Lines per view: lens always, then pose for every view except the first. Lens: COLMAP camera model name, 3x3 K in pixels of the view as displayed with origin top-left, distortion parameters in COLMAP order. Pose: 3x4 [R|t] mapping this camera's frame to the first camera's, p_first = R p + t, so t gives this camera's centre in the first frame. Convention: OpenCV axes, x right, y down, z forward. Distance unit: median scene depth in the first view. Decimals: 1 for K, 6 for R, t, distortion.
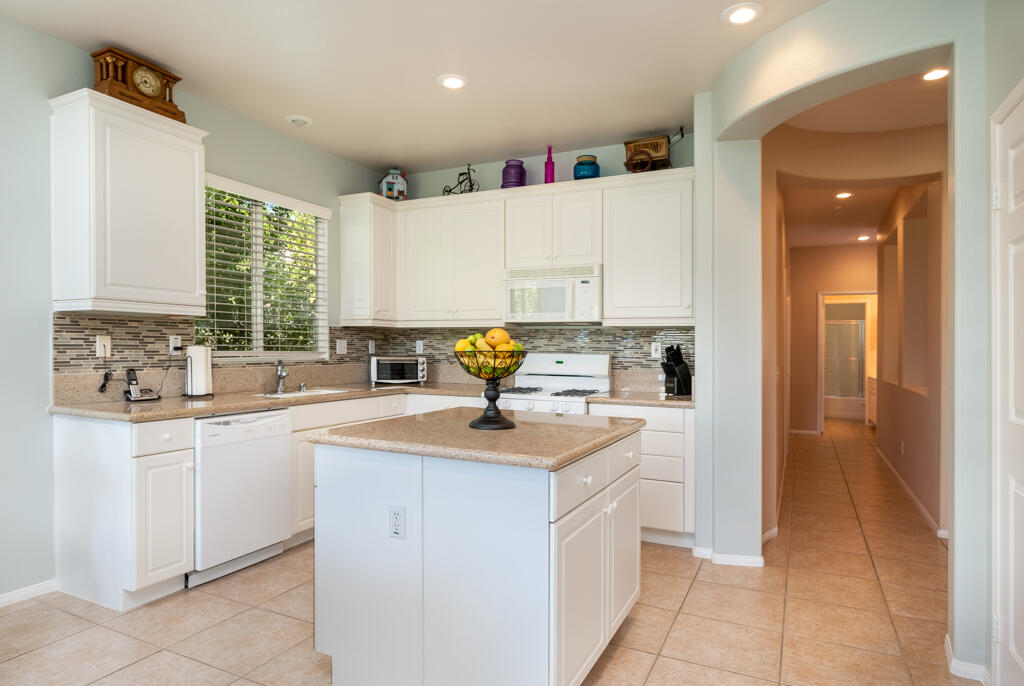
lens RADIAL K [[589.7, 0, 500.6], [0, 589.7, 356.1], [0, 0, 1]] dist [0.002629, 0.000707]
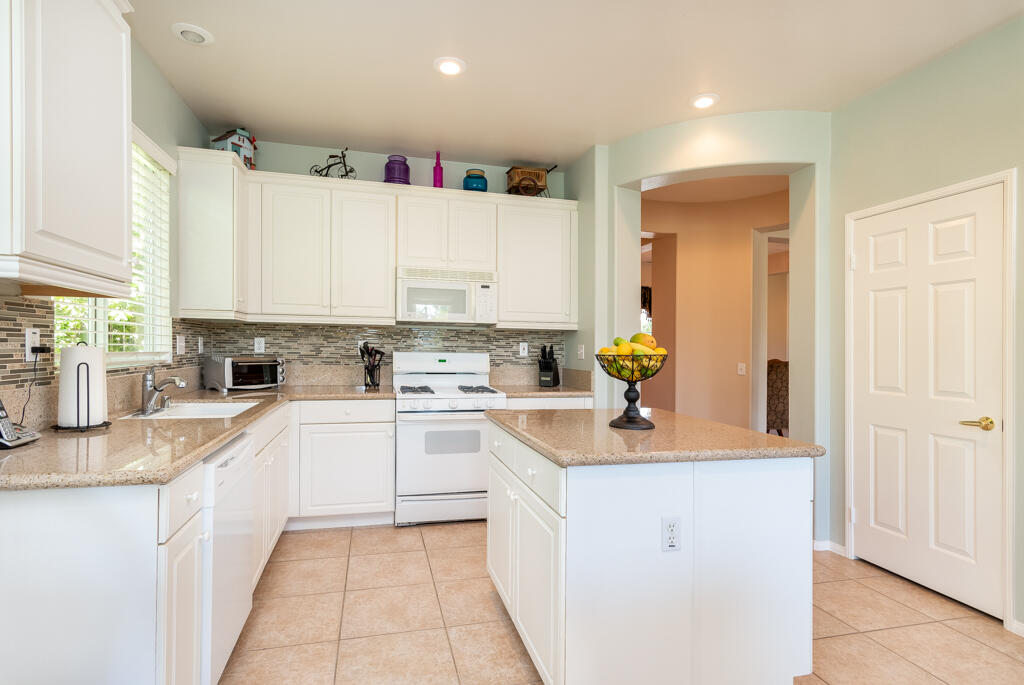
lens RADIAL K [[510.7, 0, 510.8], [0, 510.7, 352.0], [0, 0, 1]] dist [0.001426, -0.000880]
pose [[0.757935, -0.005128, 0.652310, -0.405024], [0.002749, 0.999985, 0.004667, -0.009245], [-0.652324, -0.001744, 0.757938, 0.238465]]
